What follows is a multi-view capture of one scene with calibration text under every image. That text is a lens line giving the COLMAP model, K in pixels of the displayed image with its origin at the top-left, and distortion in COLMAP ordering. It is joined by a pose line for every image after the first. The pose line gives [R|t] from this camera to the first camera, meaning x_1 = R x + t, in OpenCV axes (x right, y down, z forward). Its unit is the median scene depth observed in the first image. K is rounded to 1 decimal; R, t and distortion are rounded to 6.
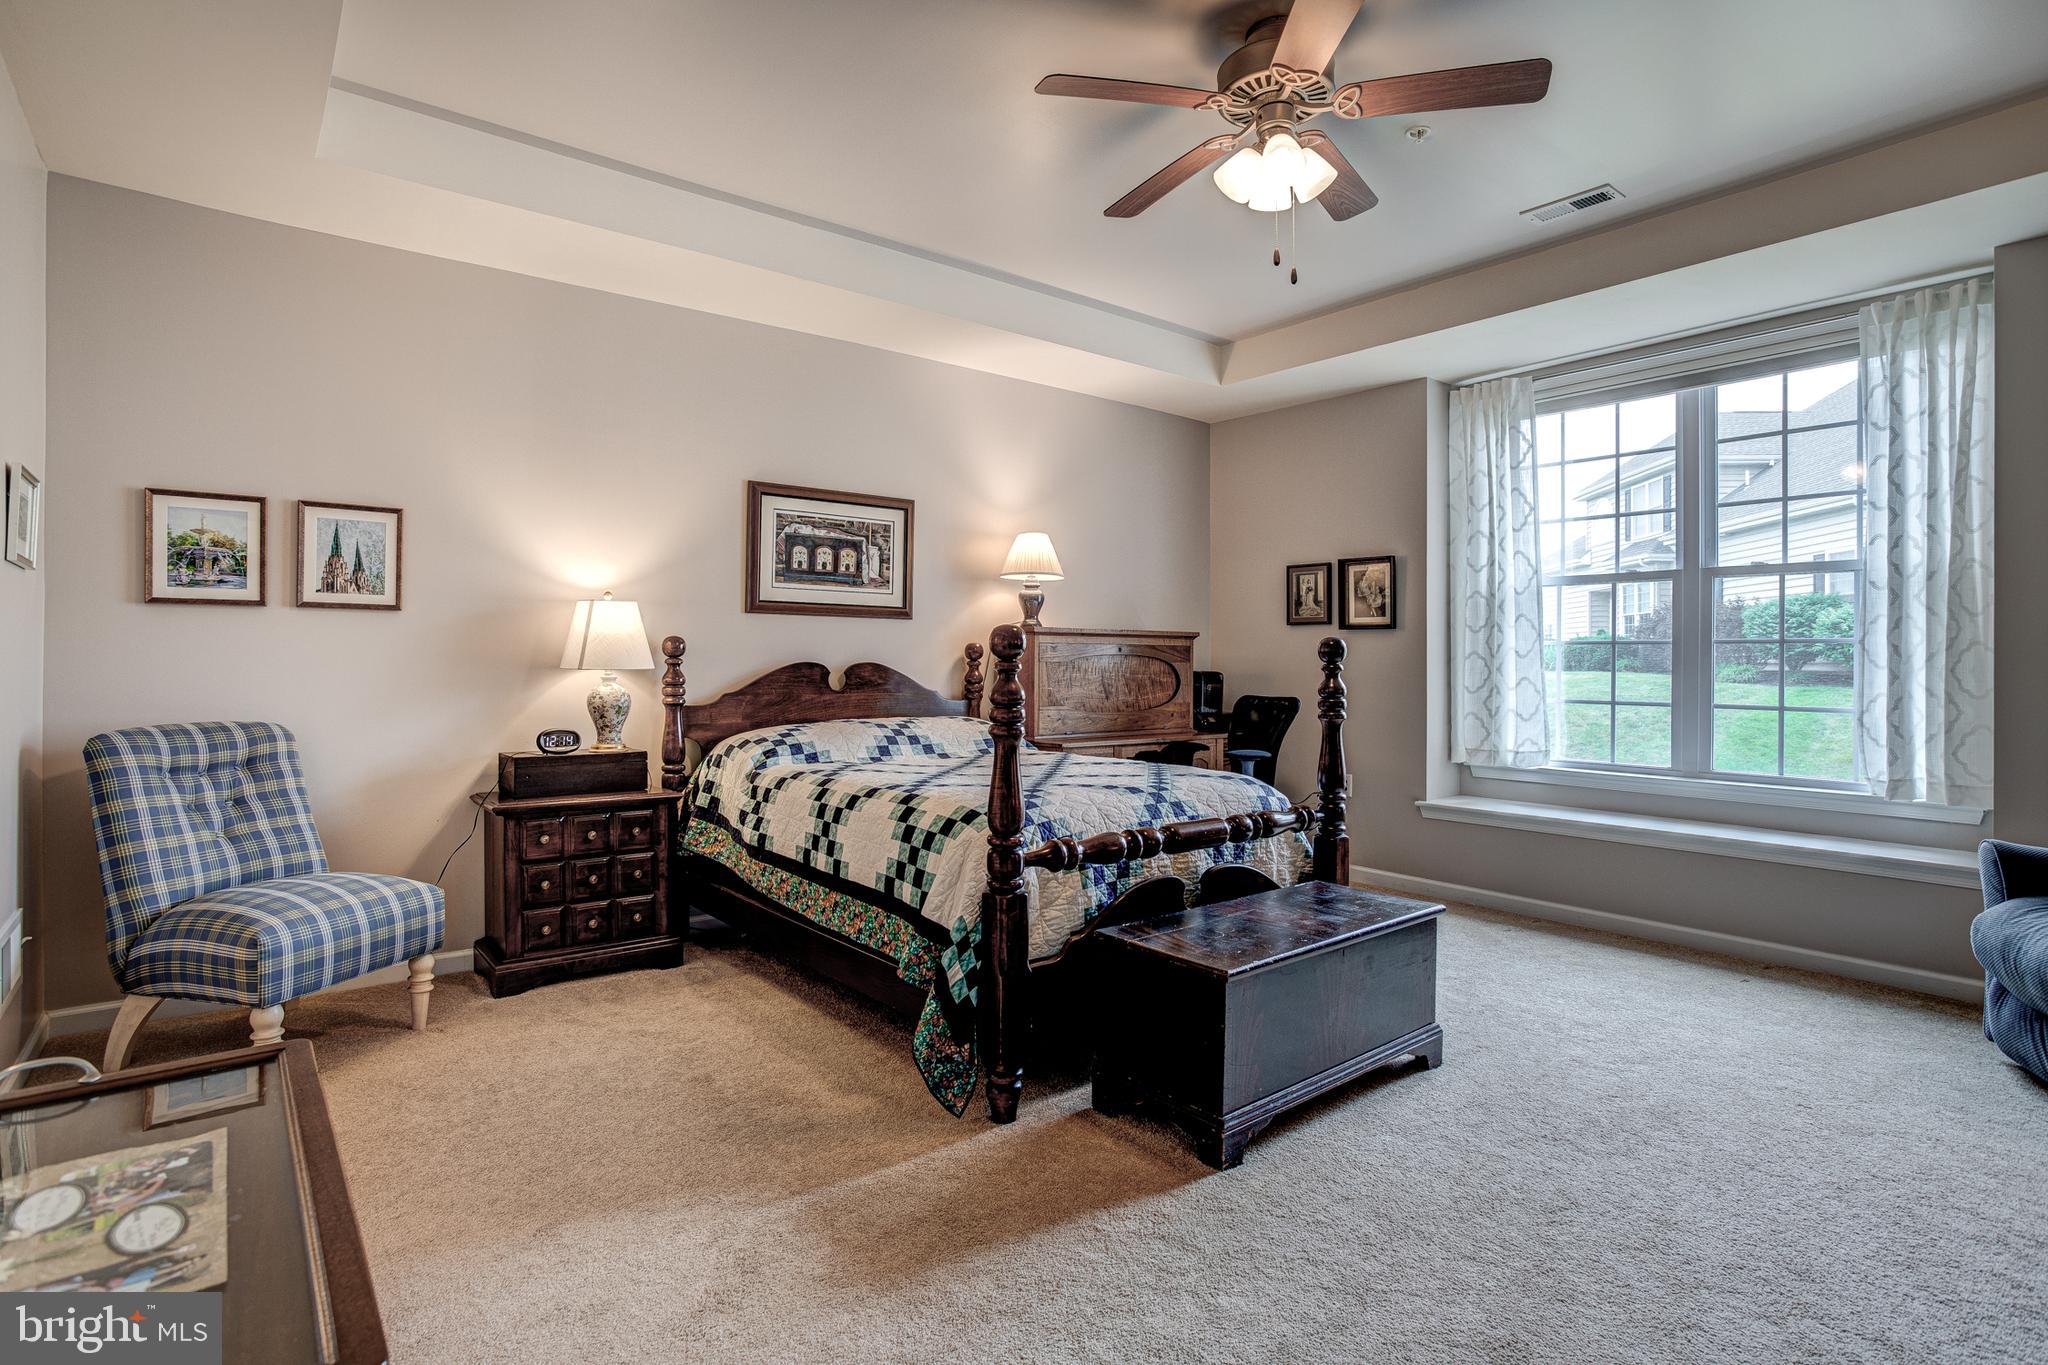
lens RADIAL K [[1009.4, 0, 1020.3], [0, 1009.4, 670.5], [0, 0, 1]] dist [-0.054199, 0.023876]
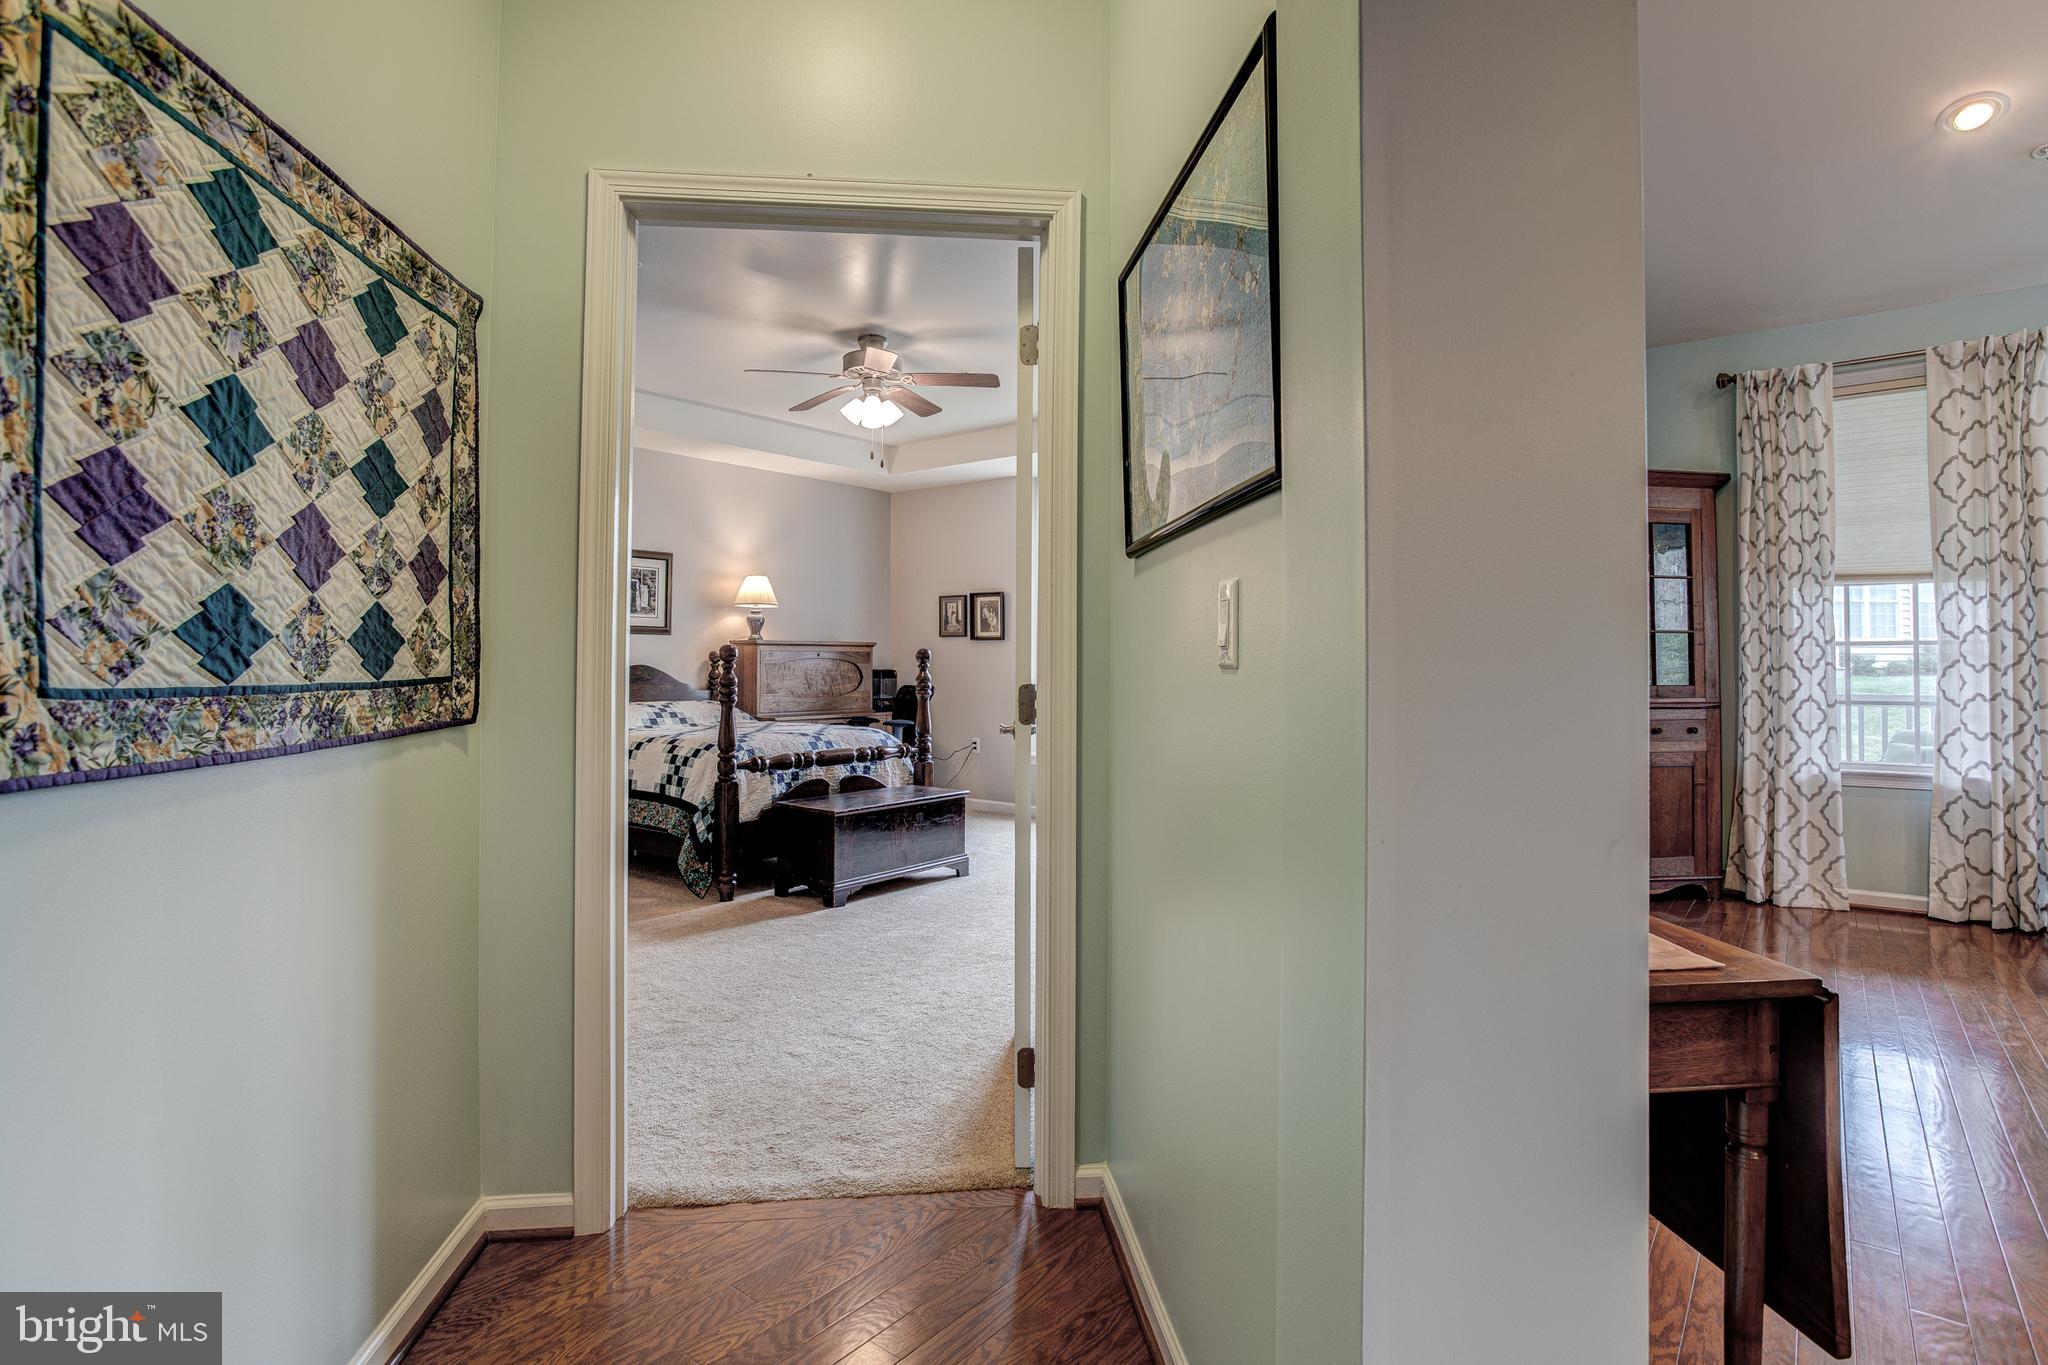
lens RADIAL K [[1017.0, 0, 1009.3], [0, 1017.0, 646.6], [0, 0, 1]] dist [-0.026419, 0.000586]
pose [[0.974394, -0.001995, 0.224838, 0.057892], [0.007342, 0.999710, -0.022948, 0.005388], [-0.224727, 0.024011, 0.974126, -0.786275]]
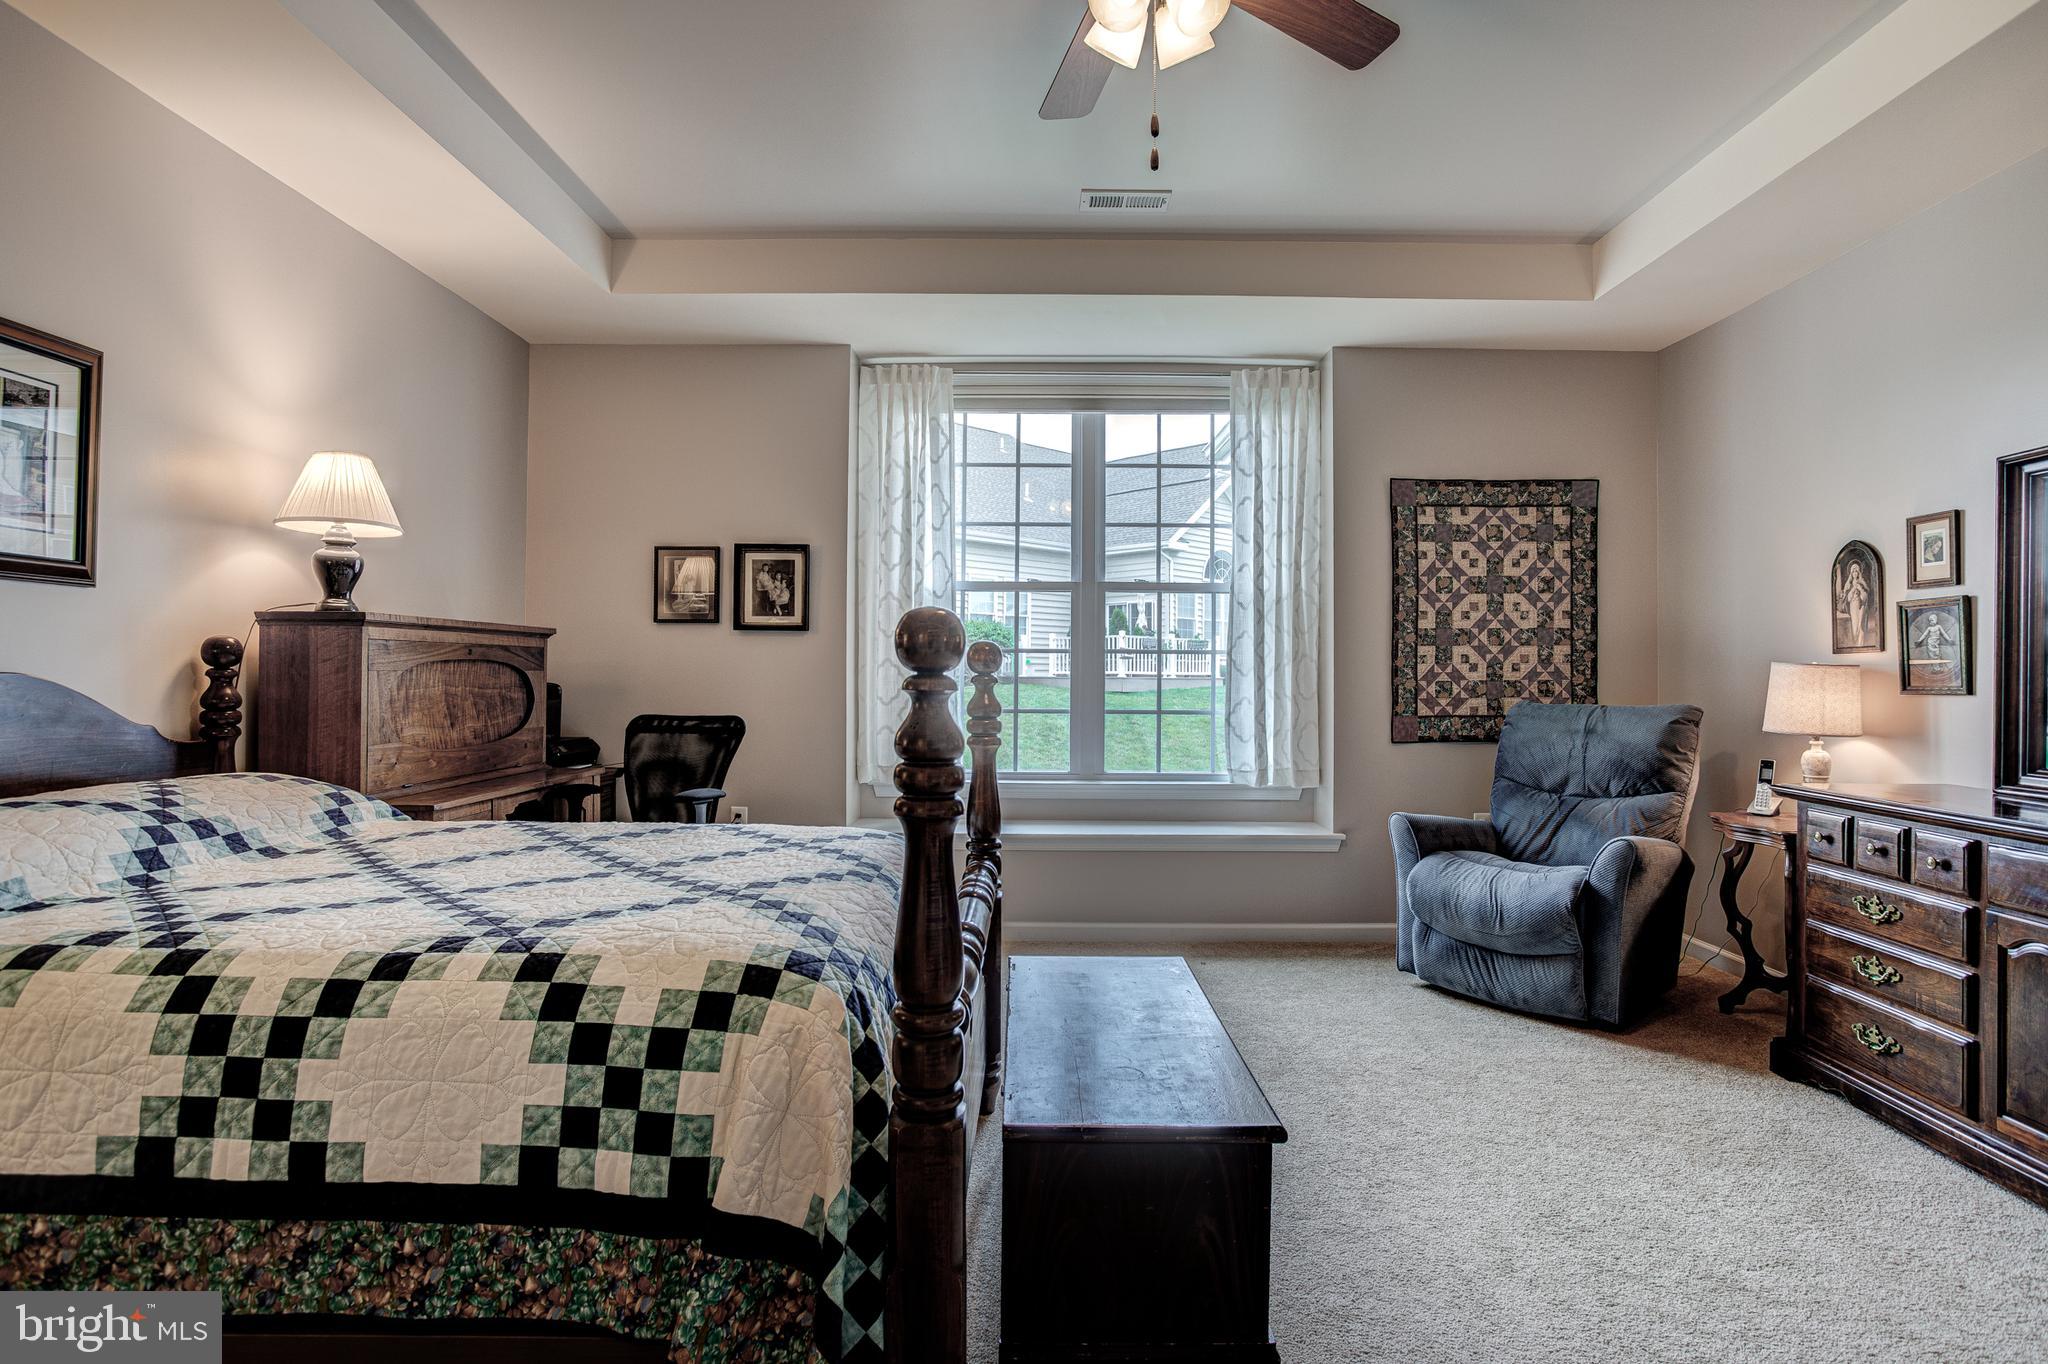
lens RADIAL K [[1037.9, 0, 1024.0], [0, 1037.9, 682.0], [0, 0, 1]] dist [-0.051222, 0.030575]
pose [[0.632690, -0.008775, 0.774355, -0.301808], [0.003842, 0.999959, 0.008192, -0.007734], [-0.774396, -0.002208, 0.632698, 0.467274]]
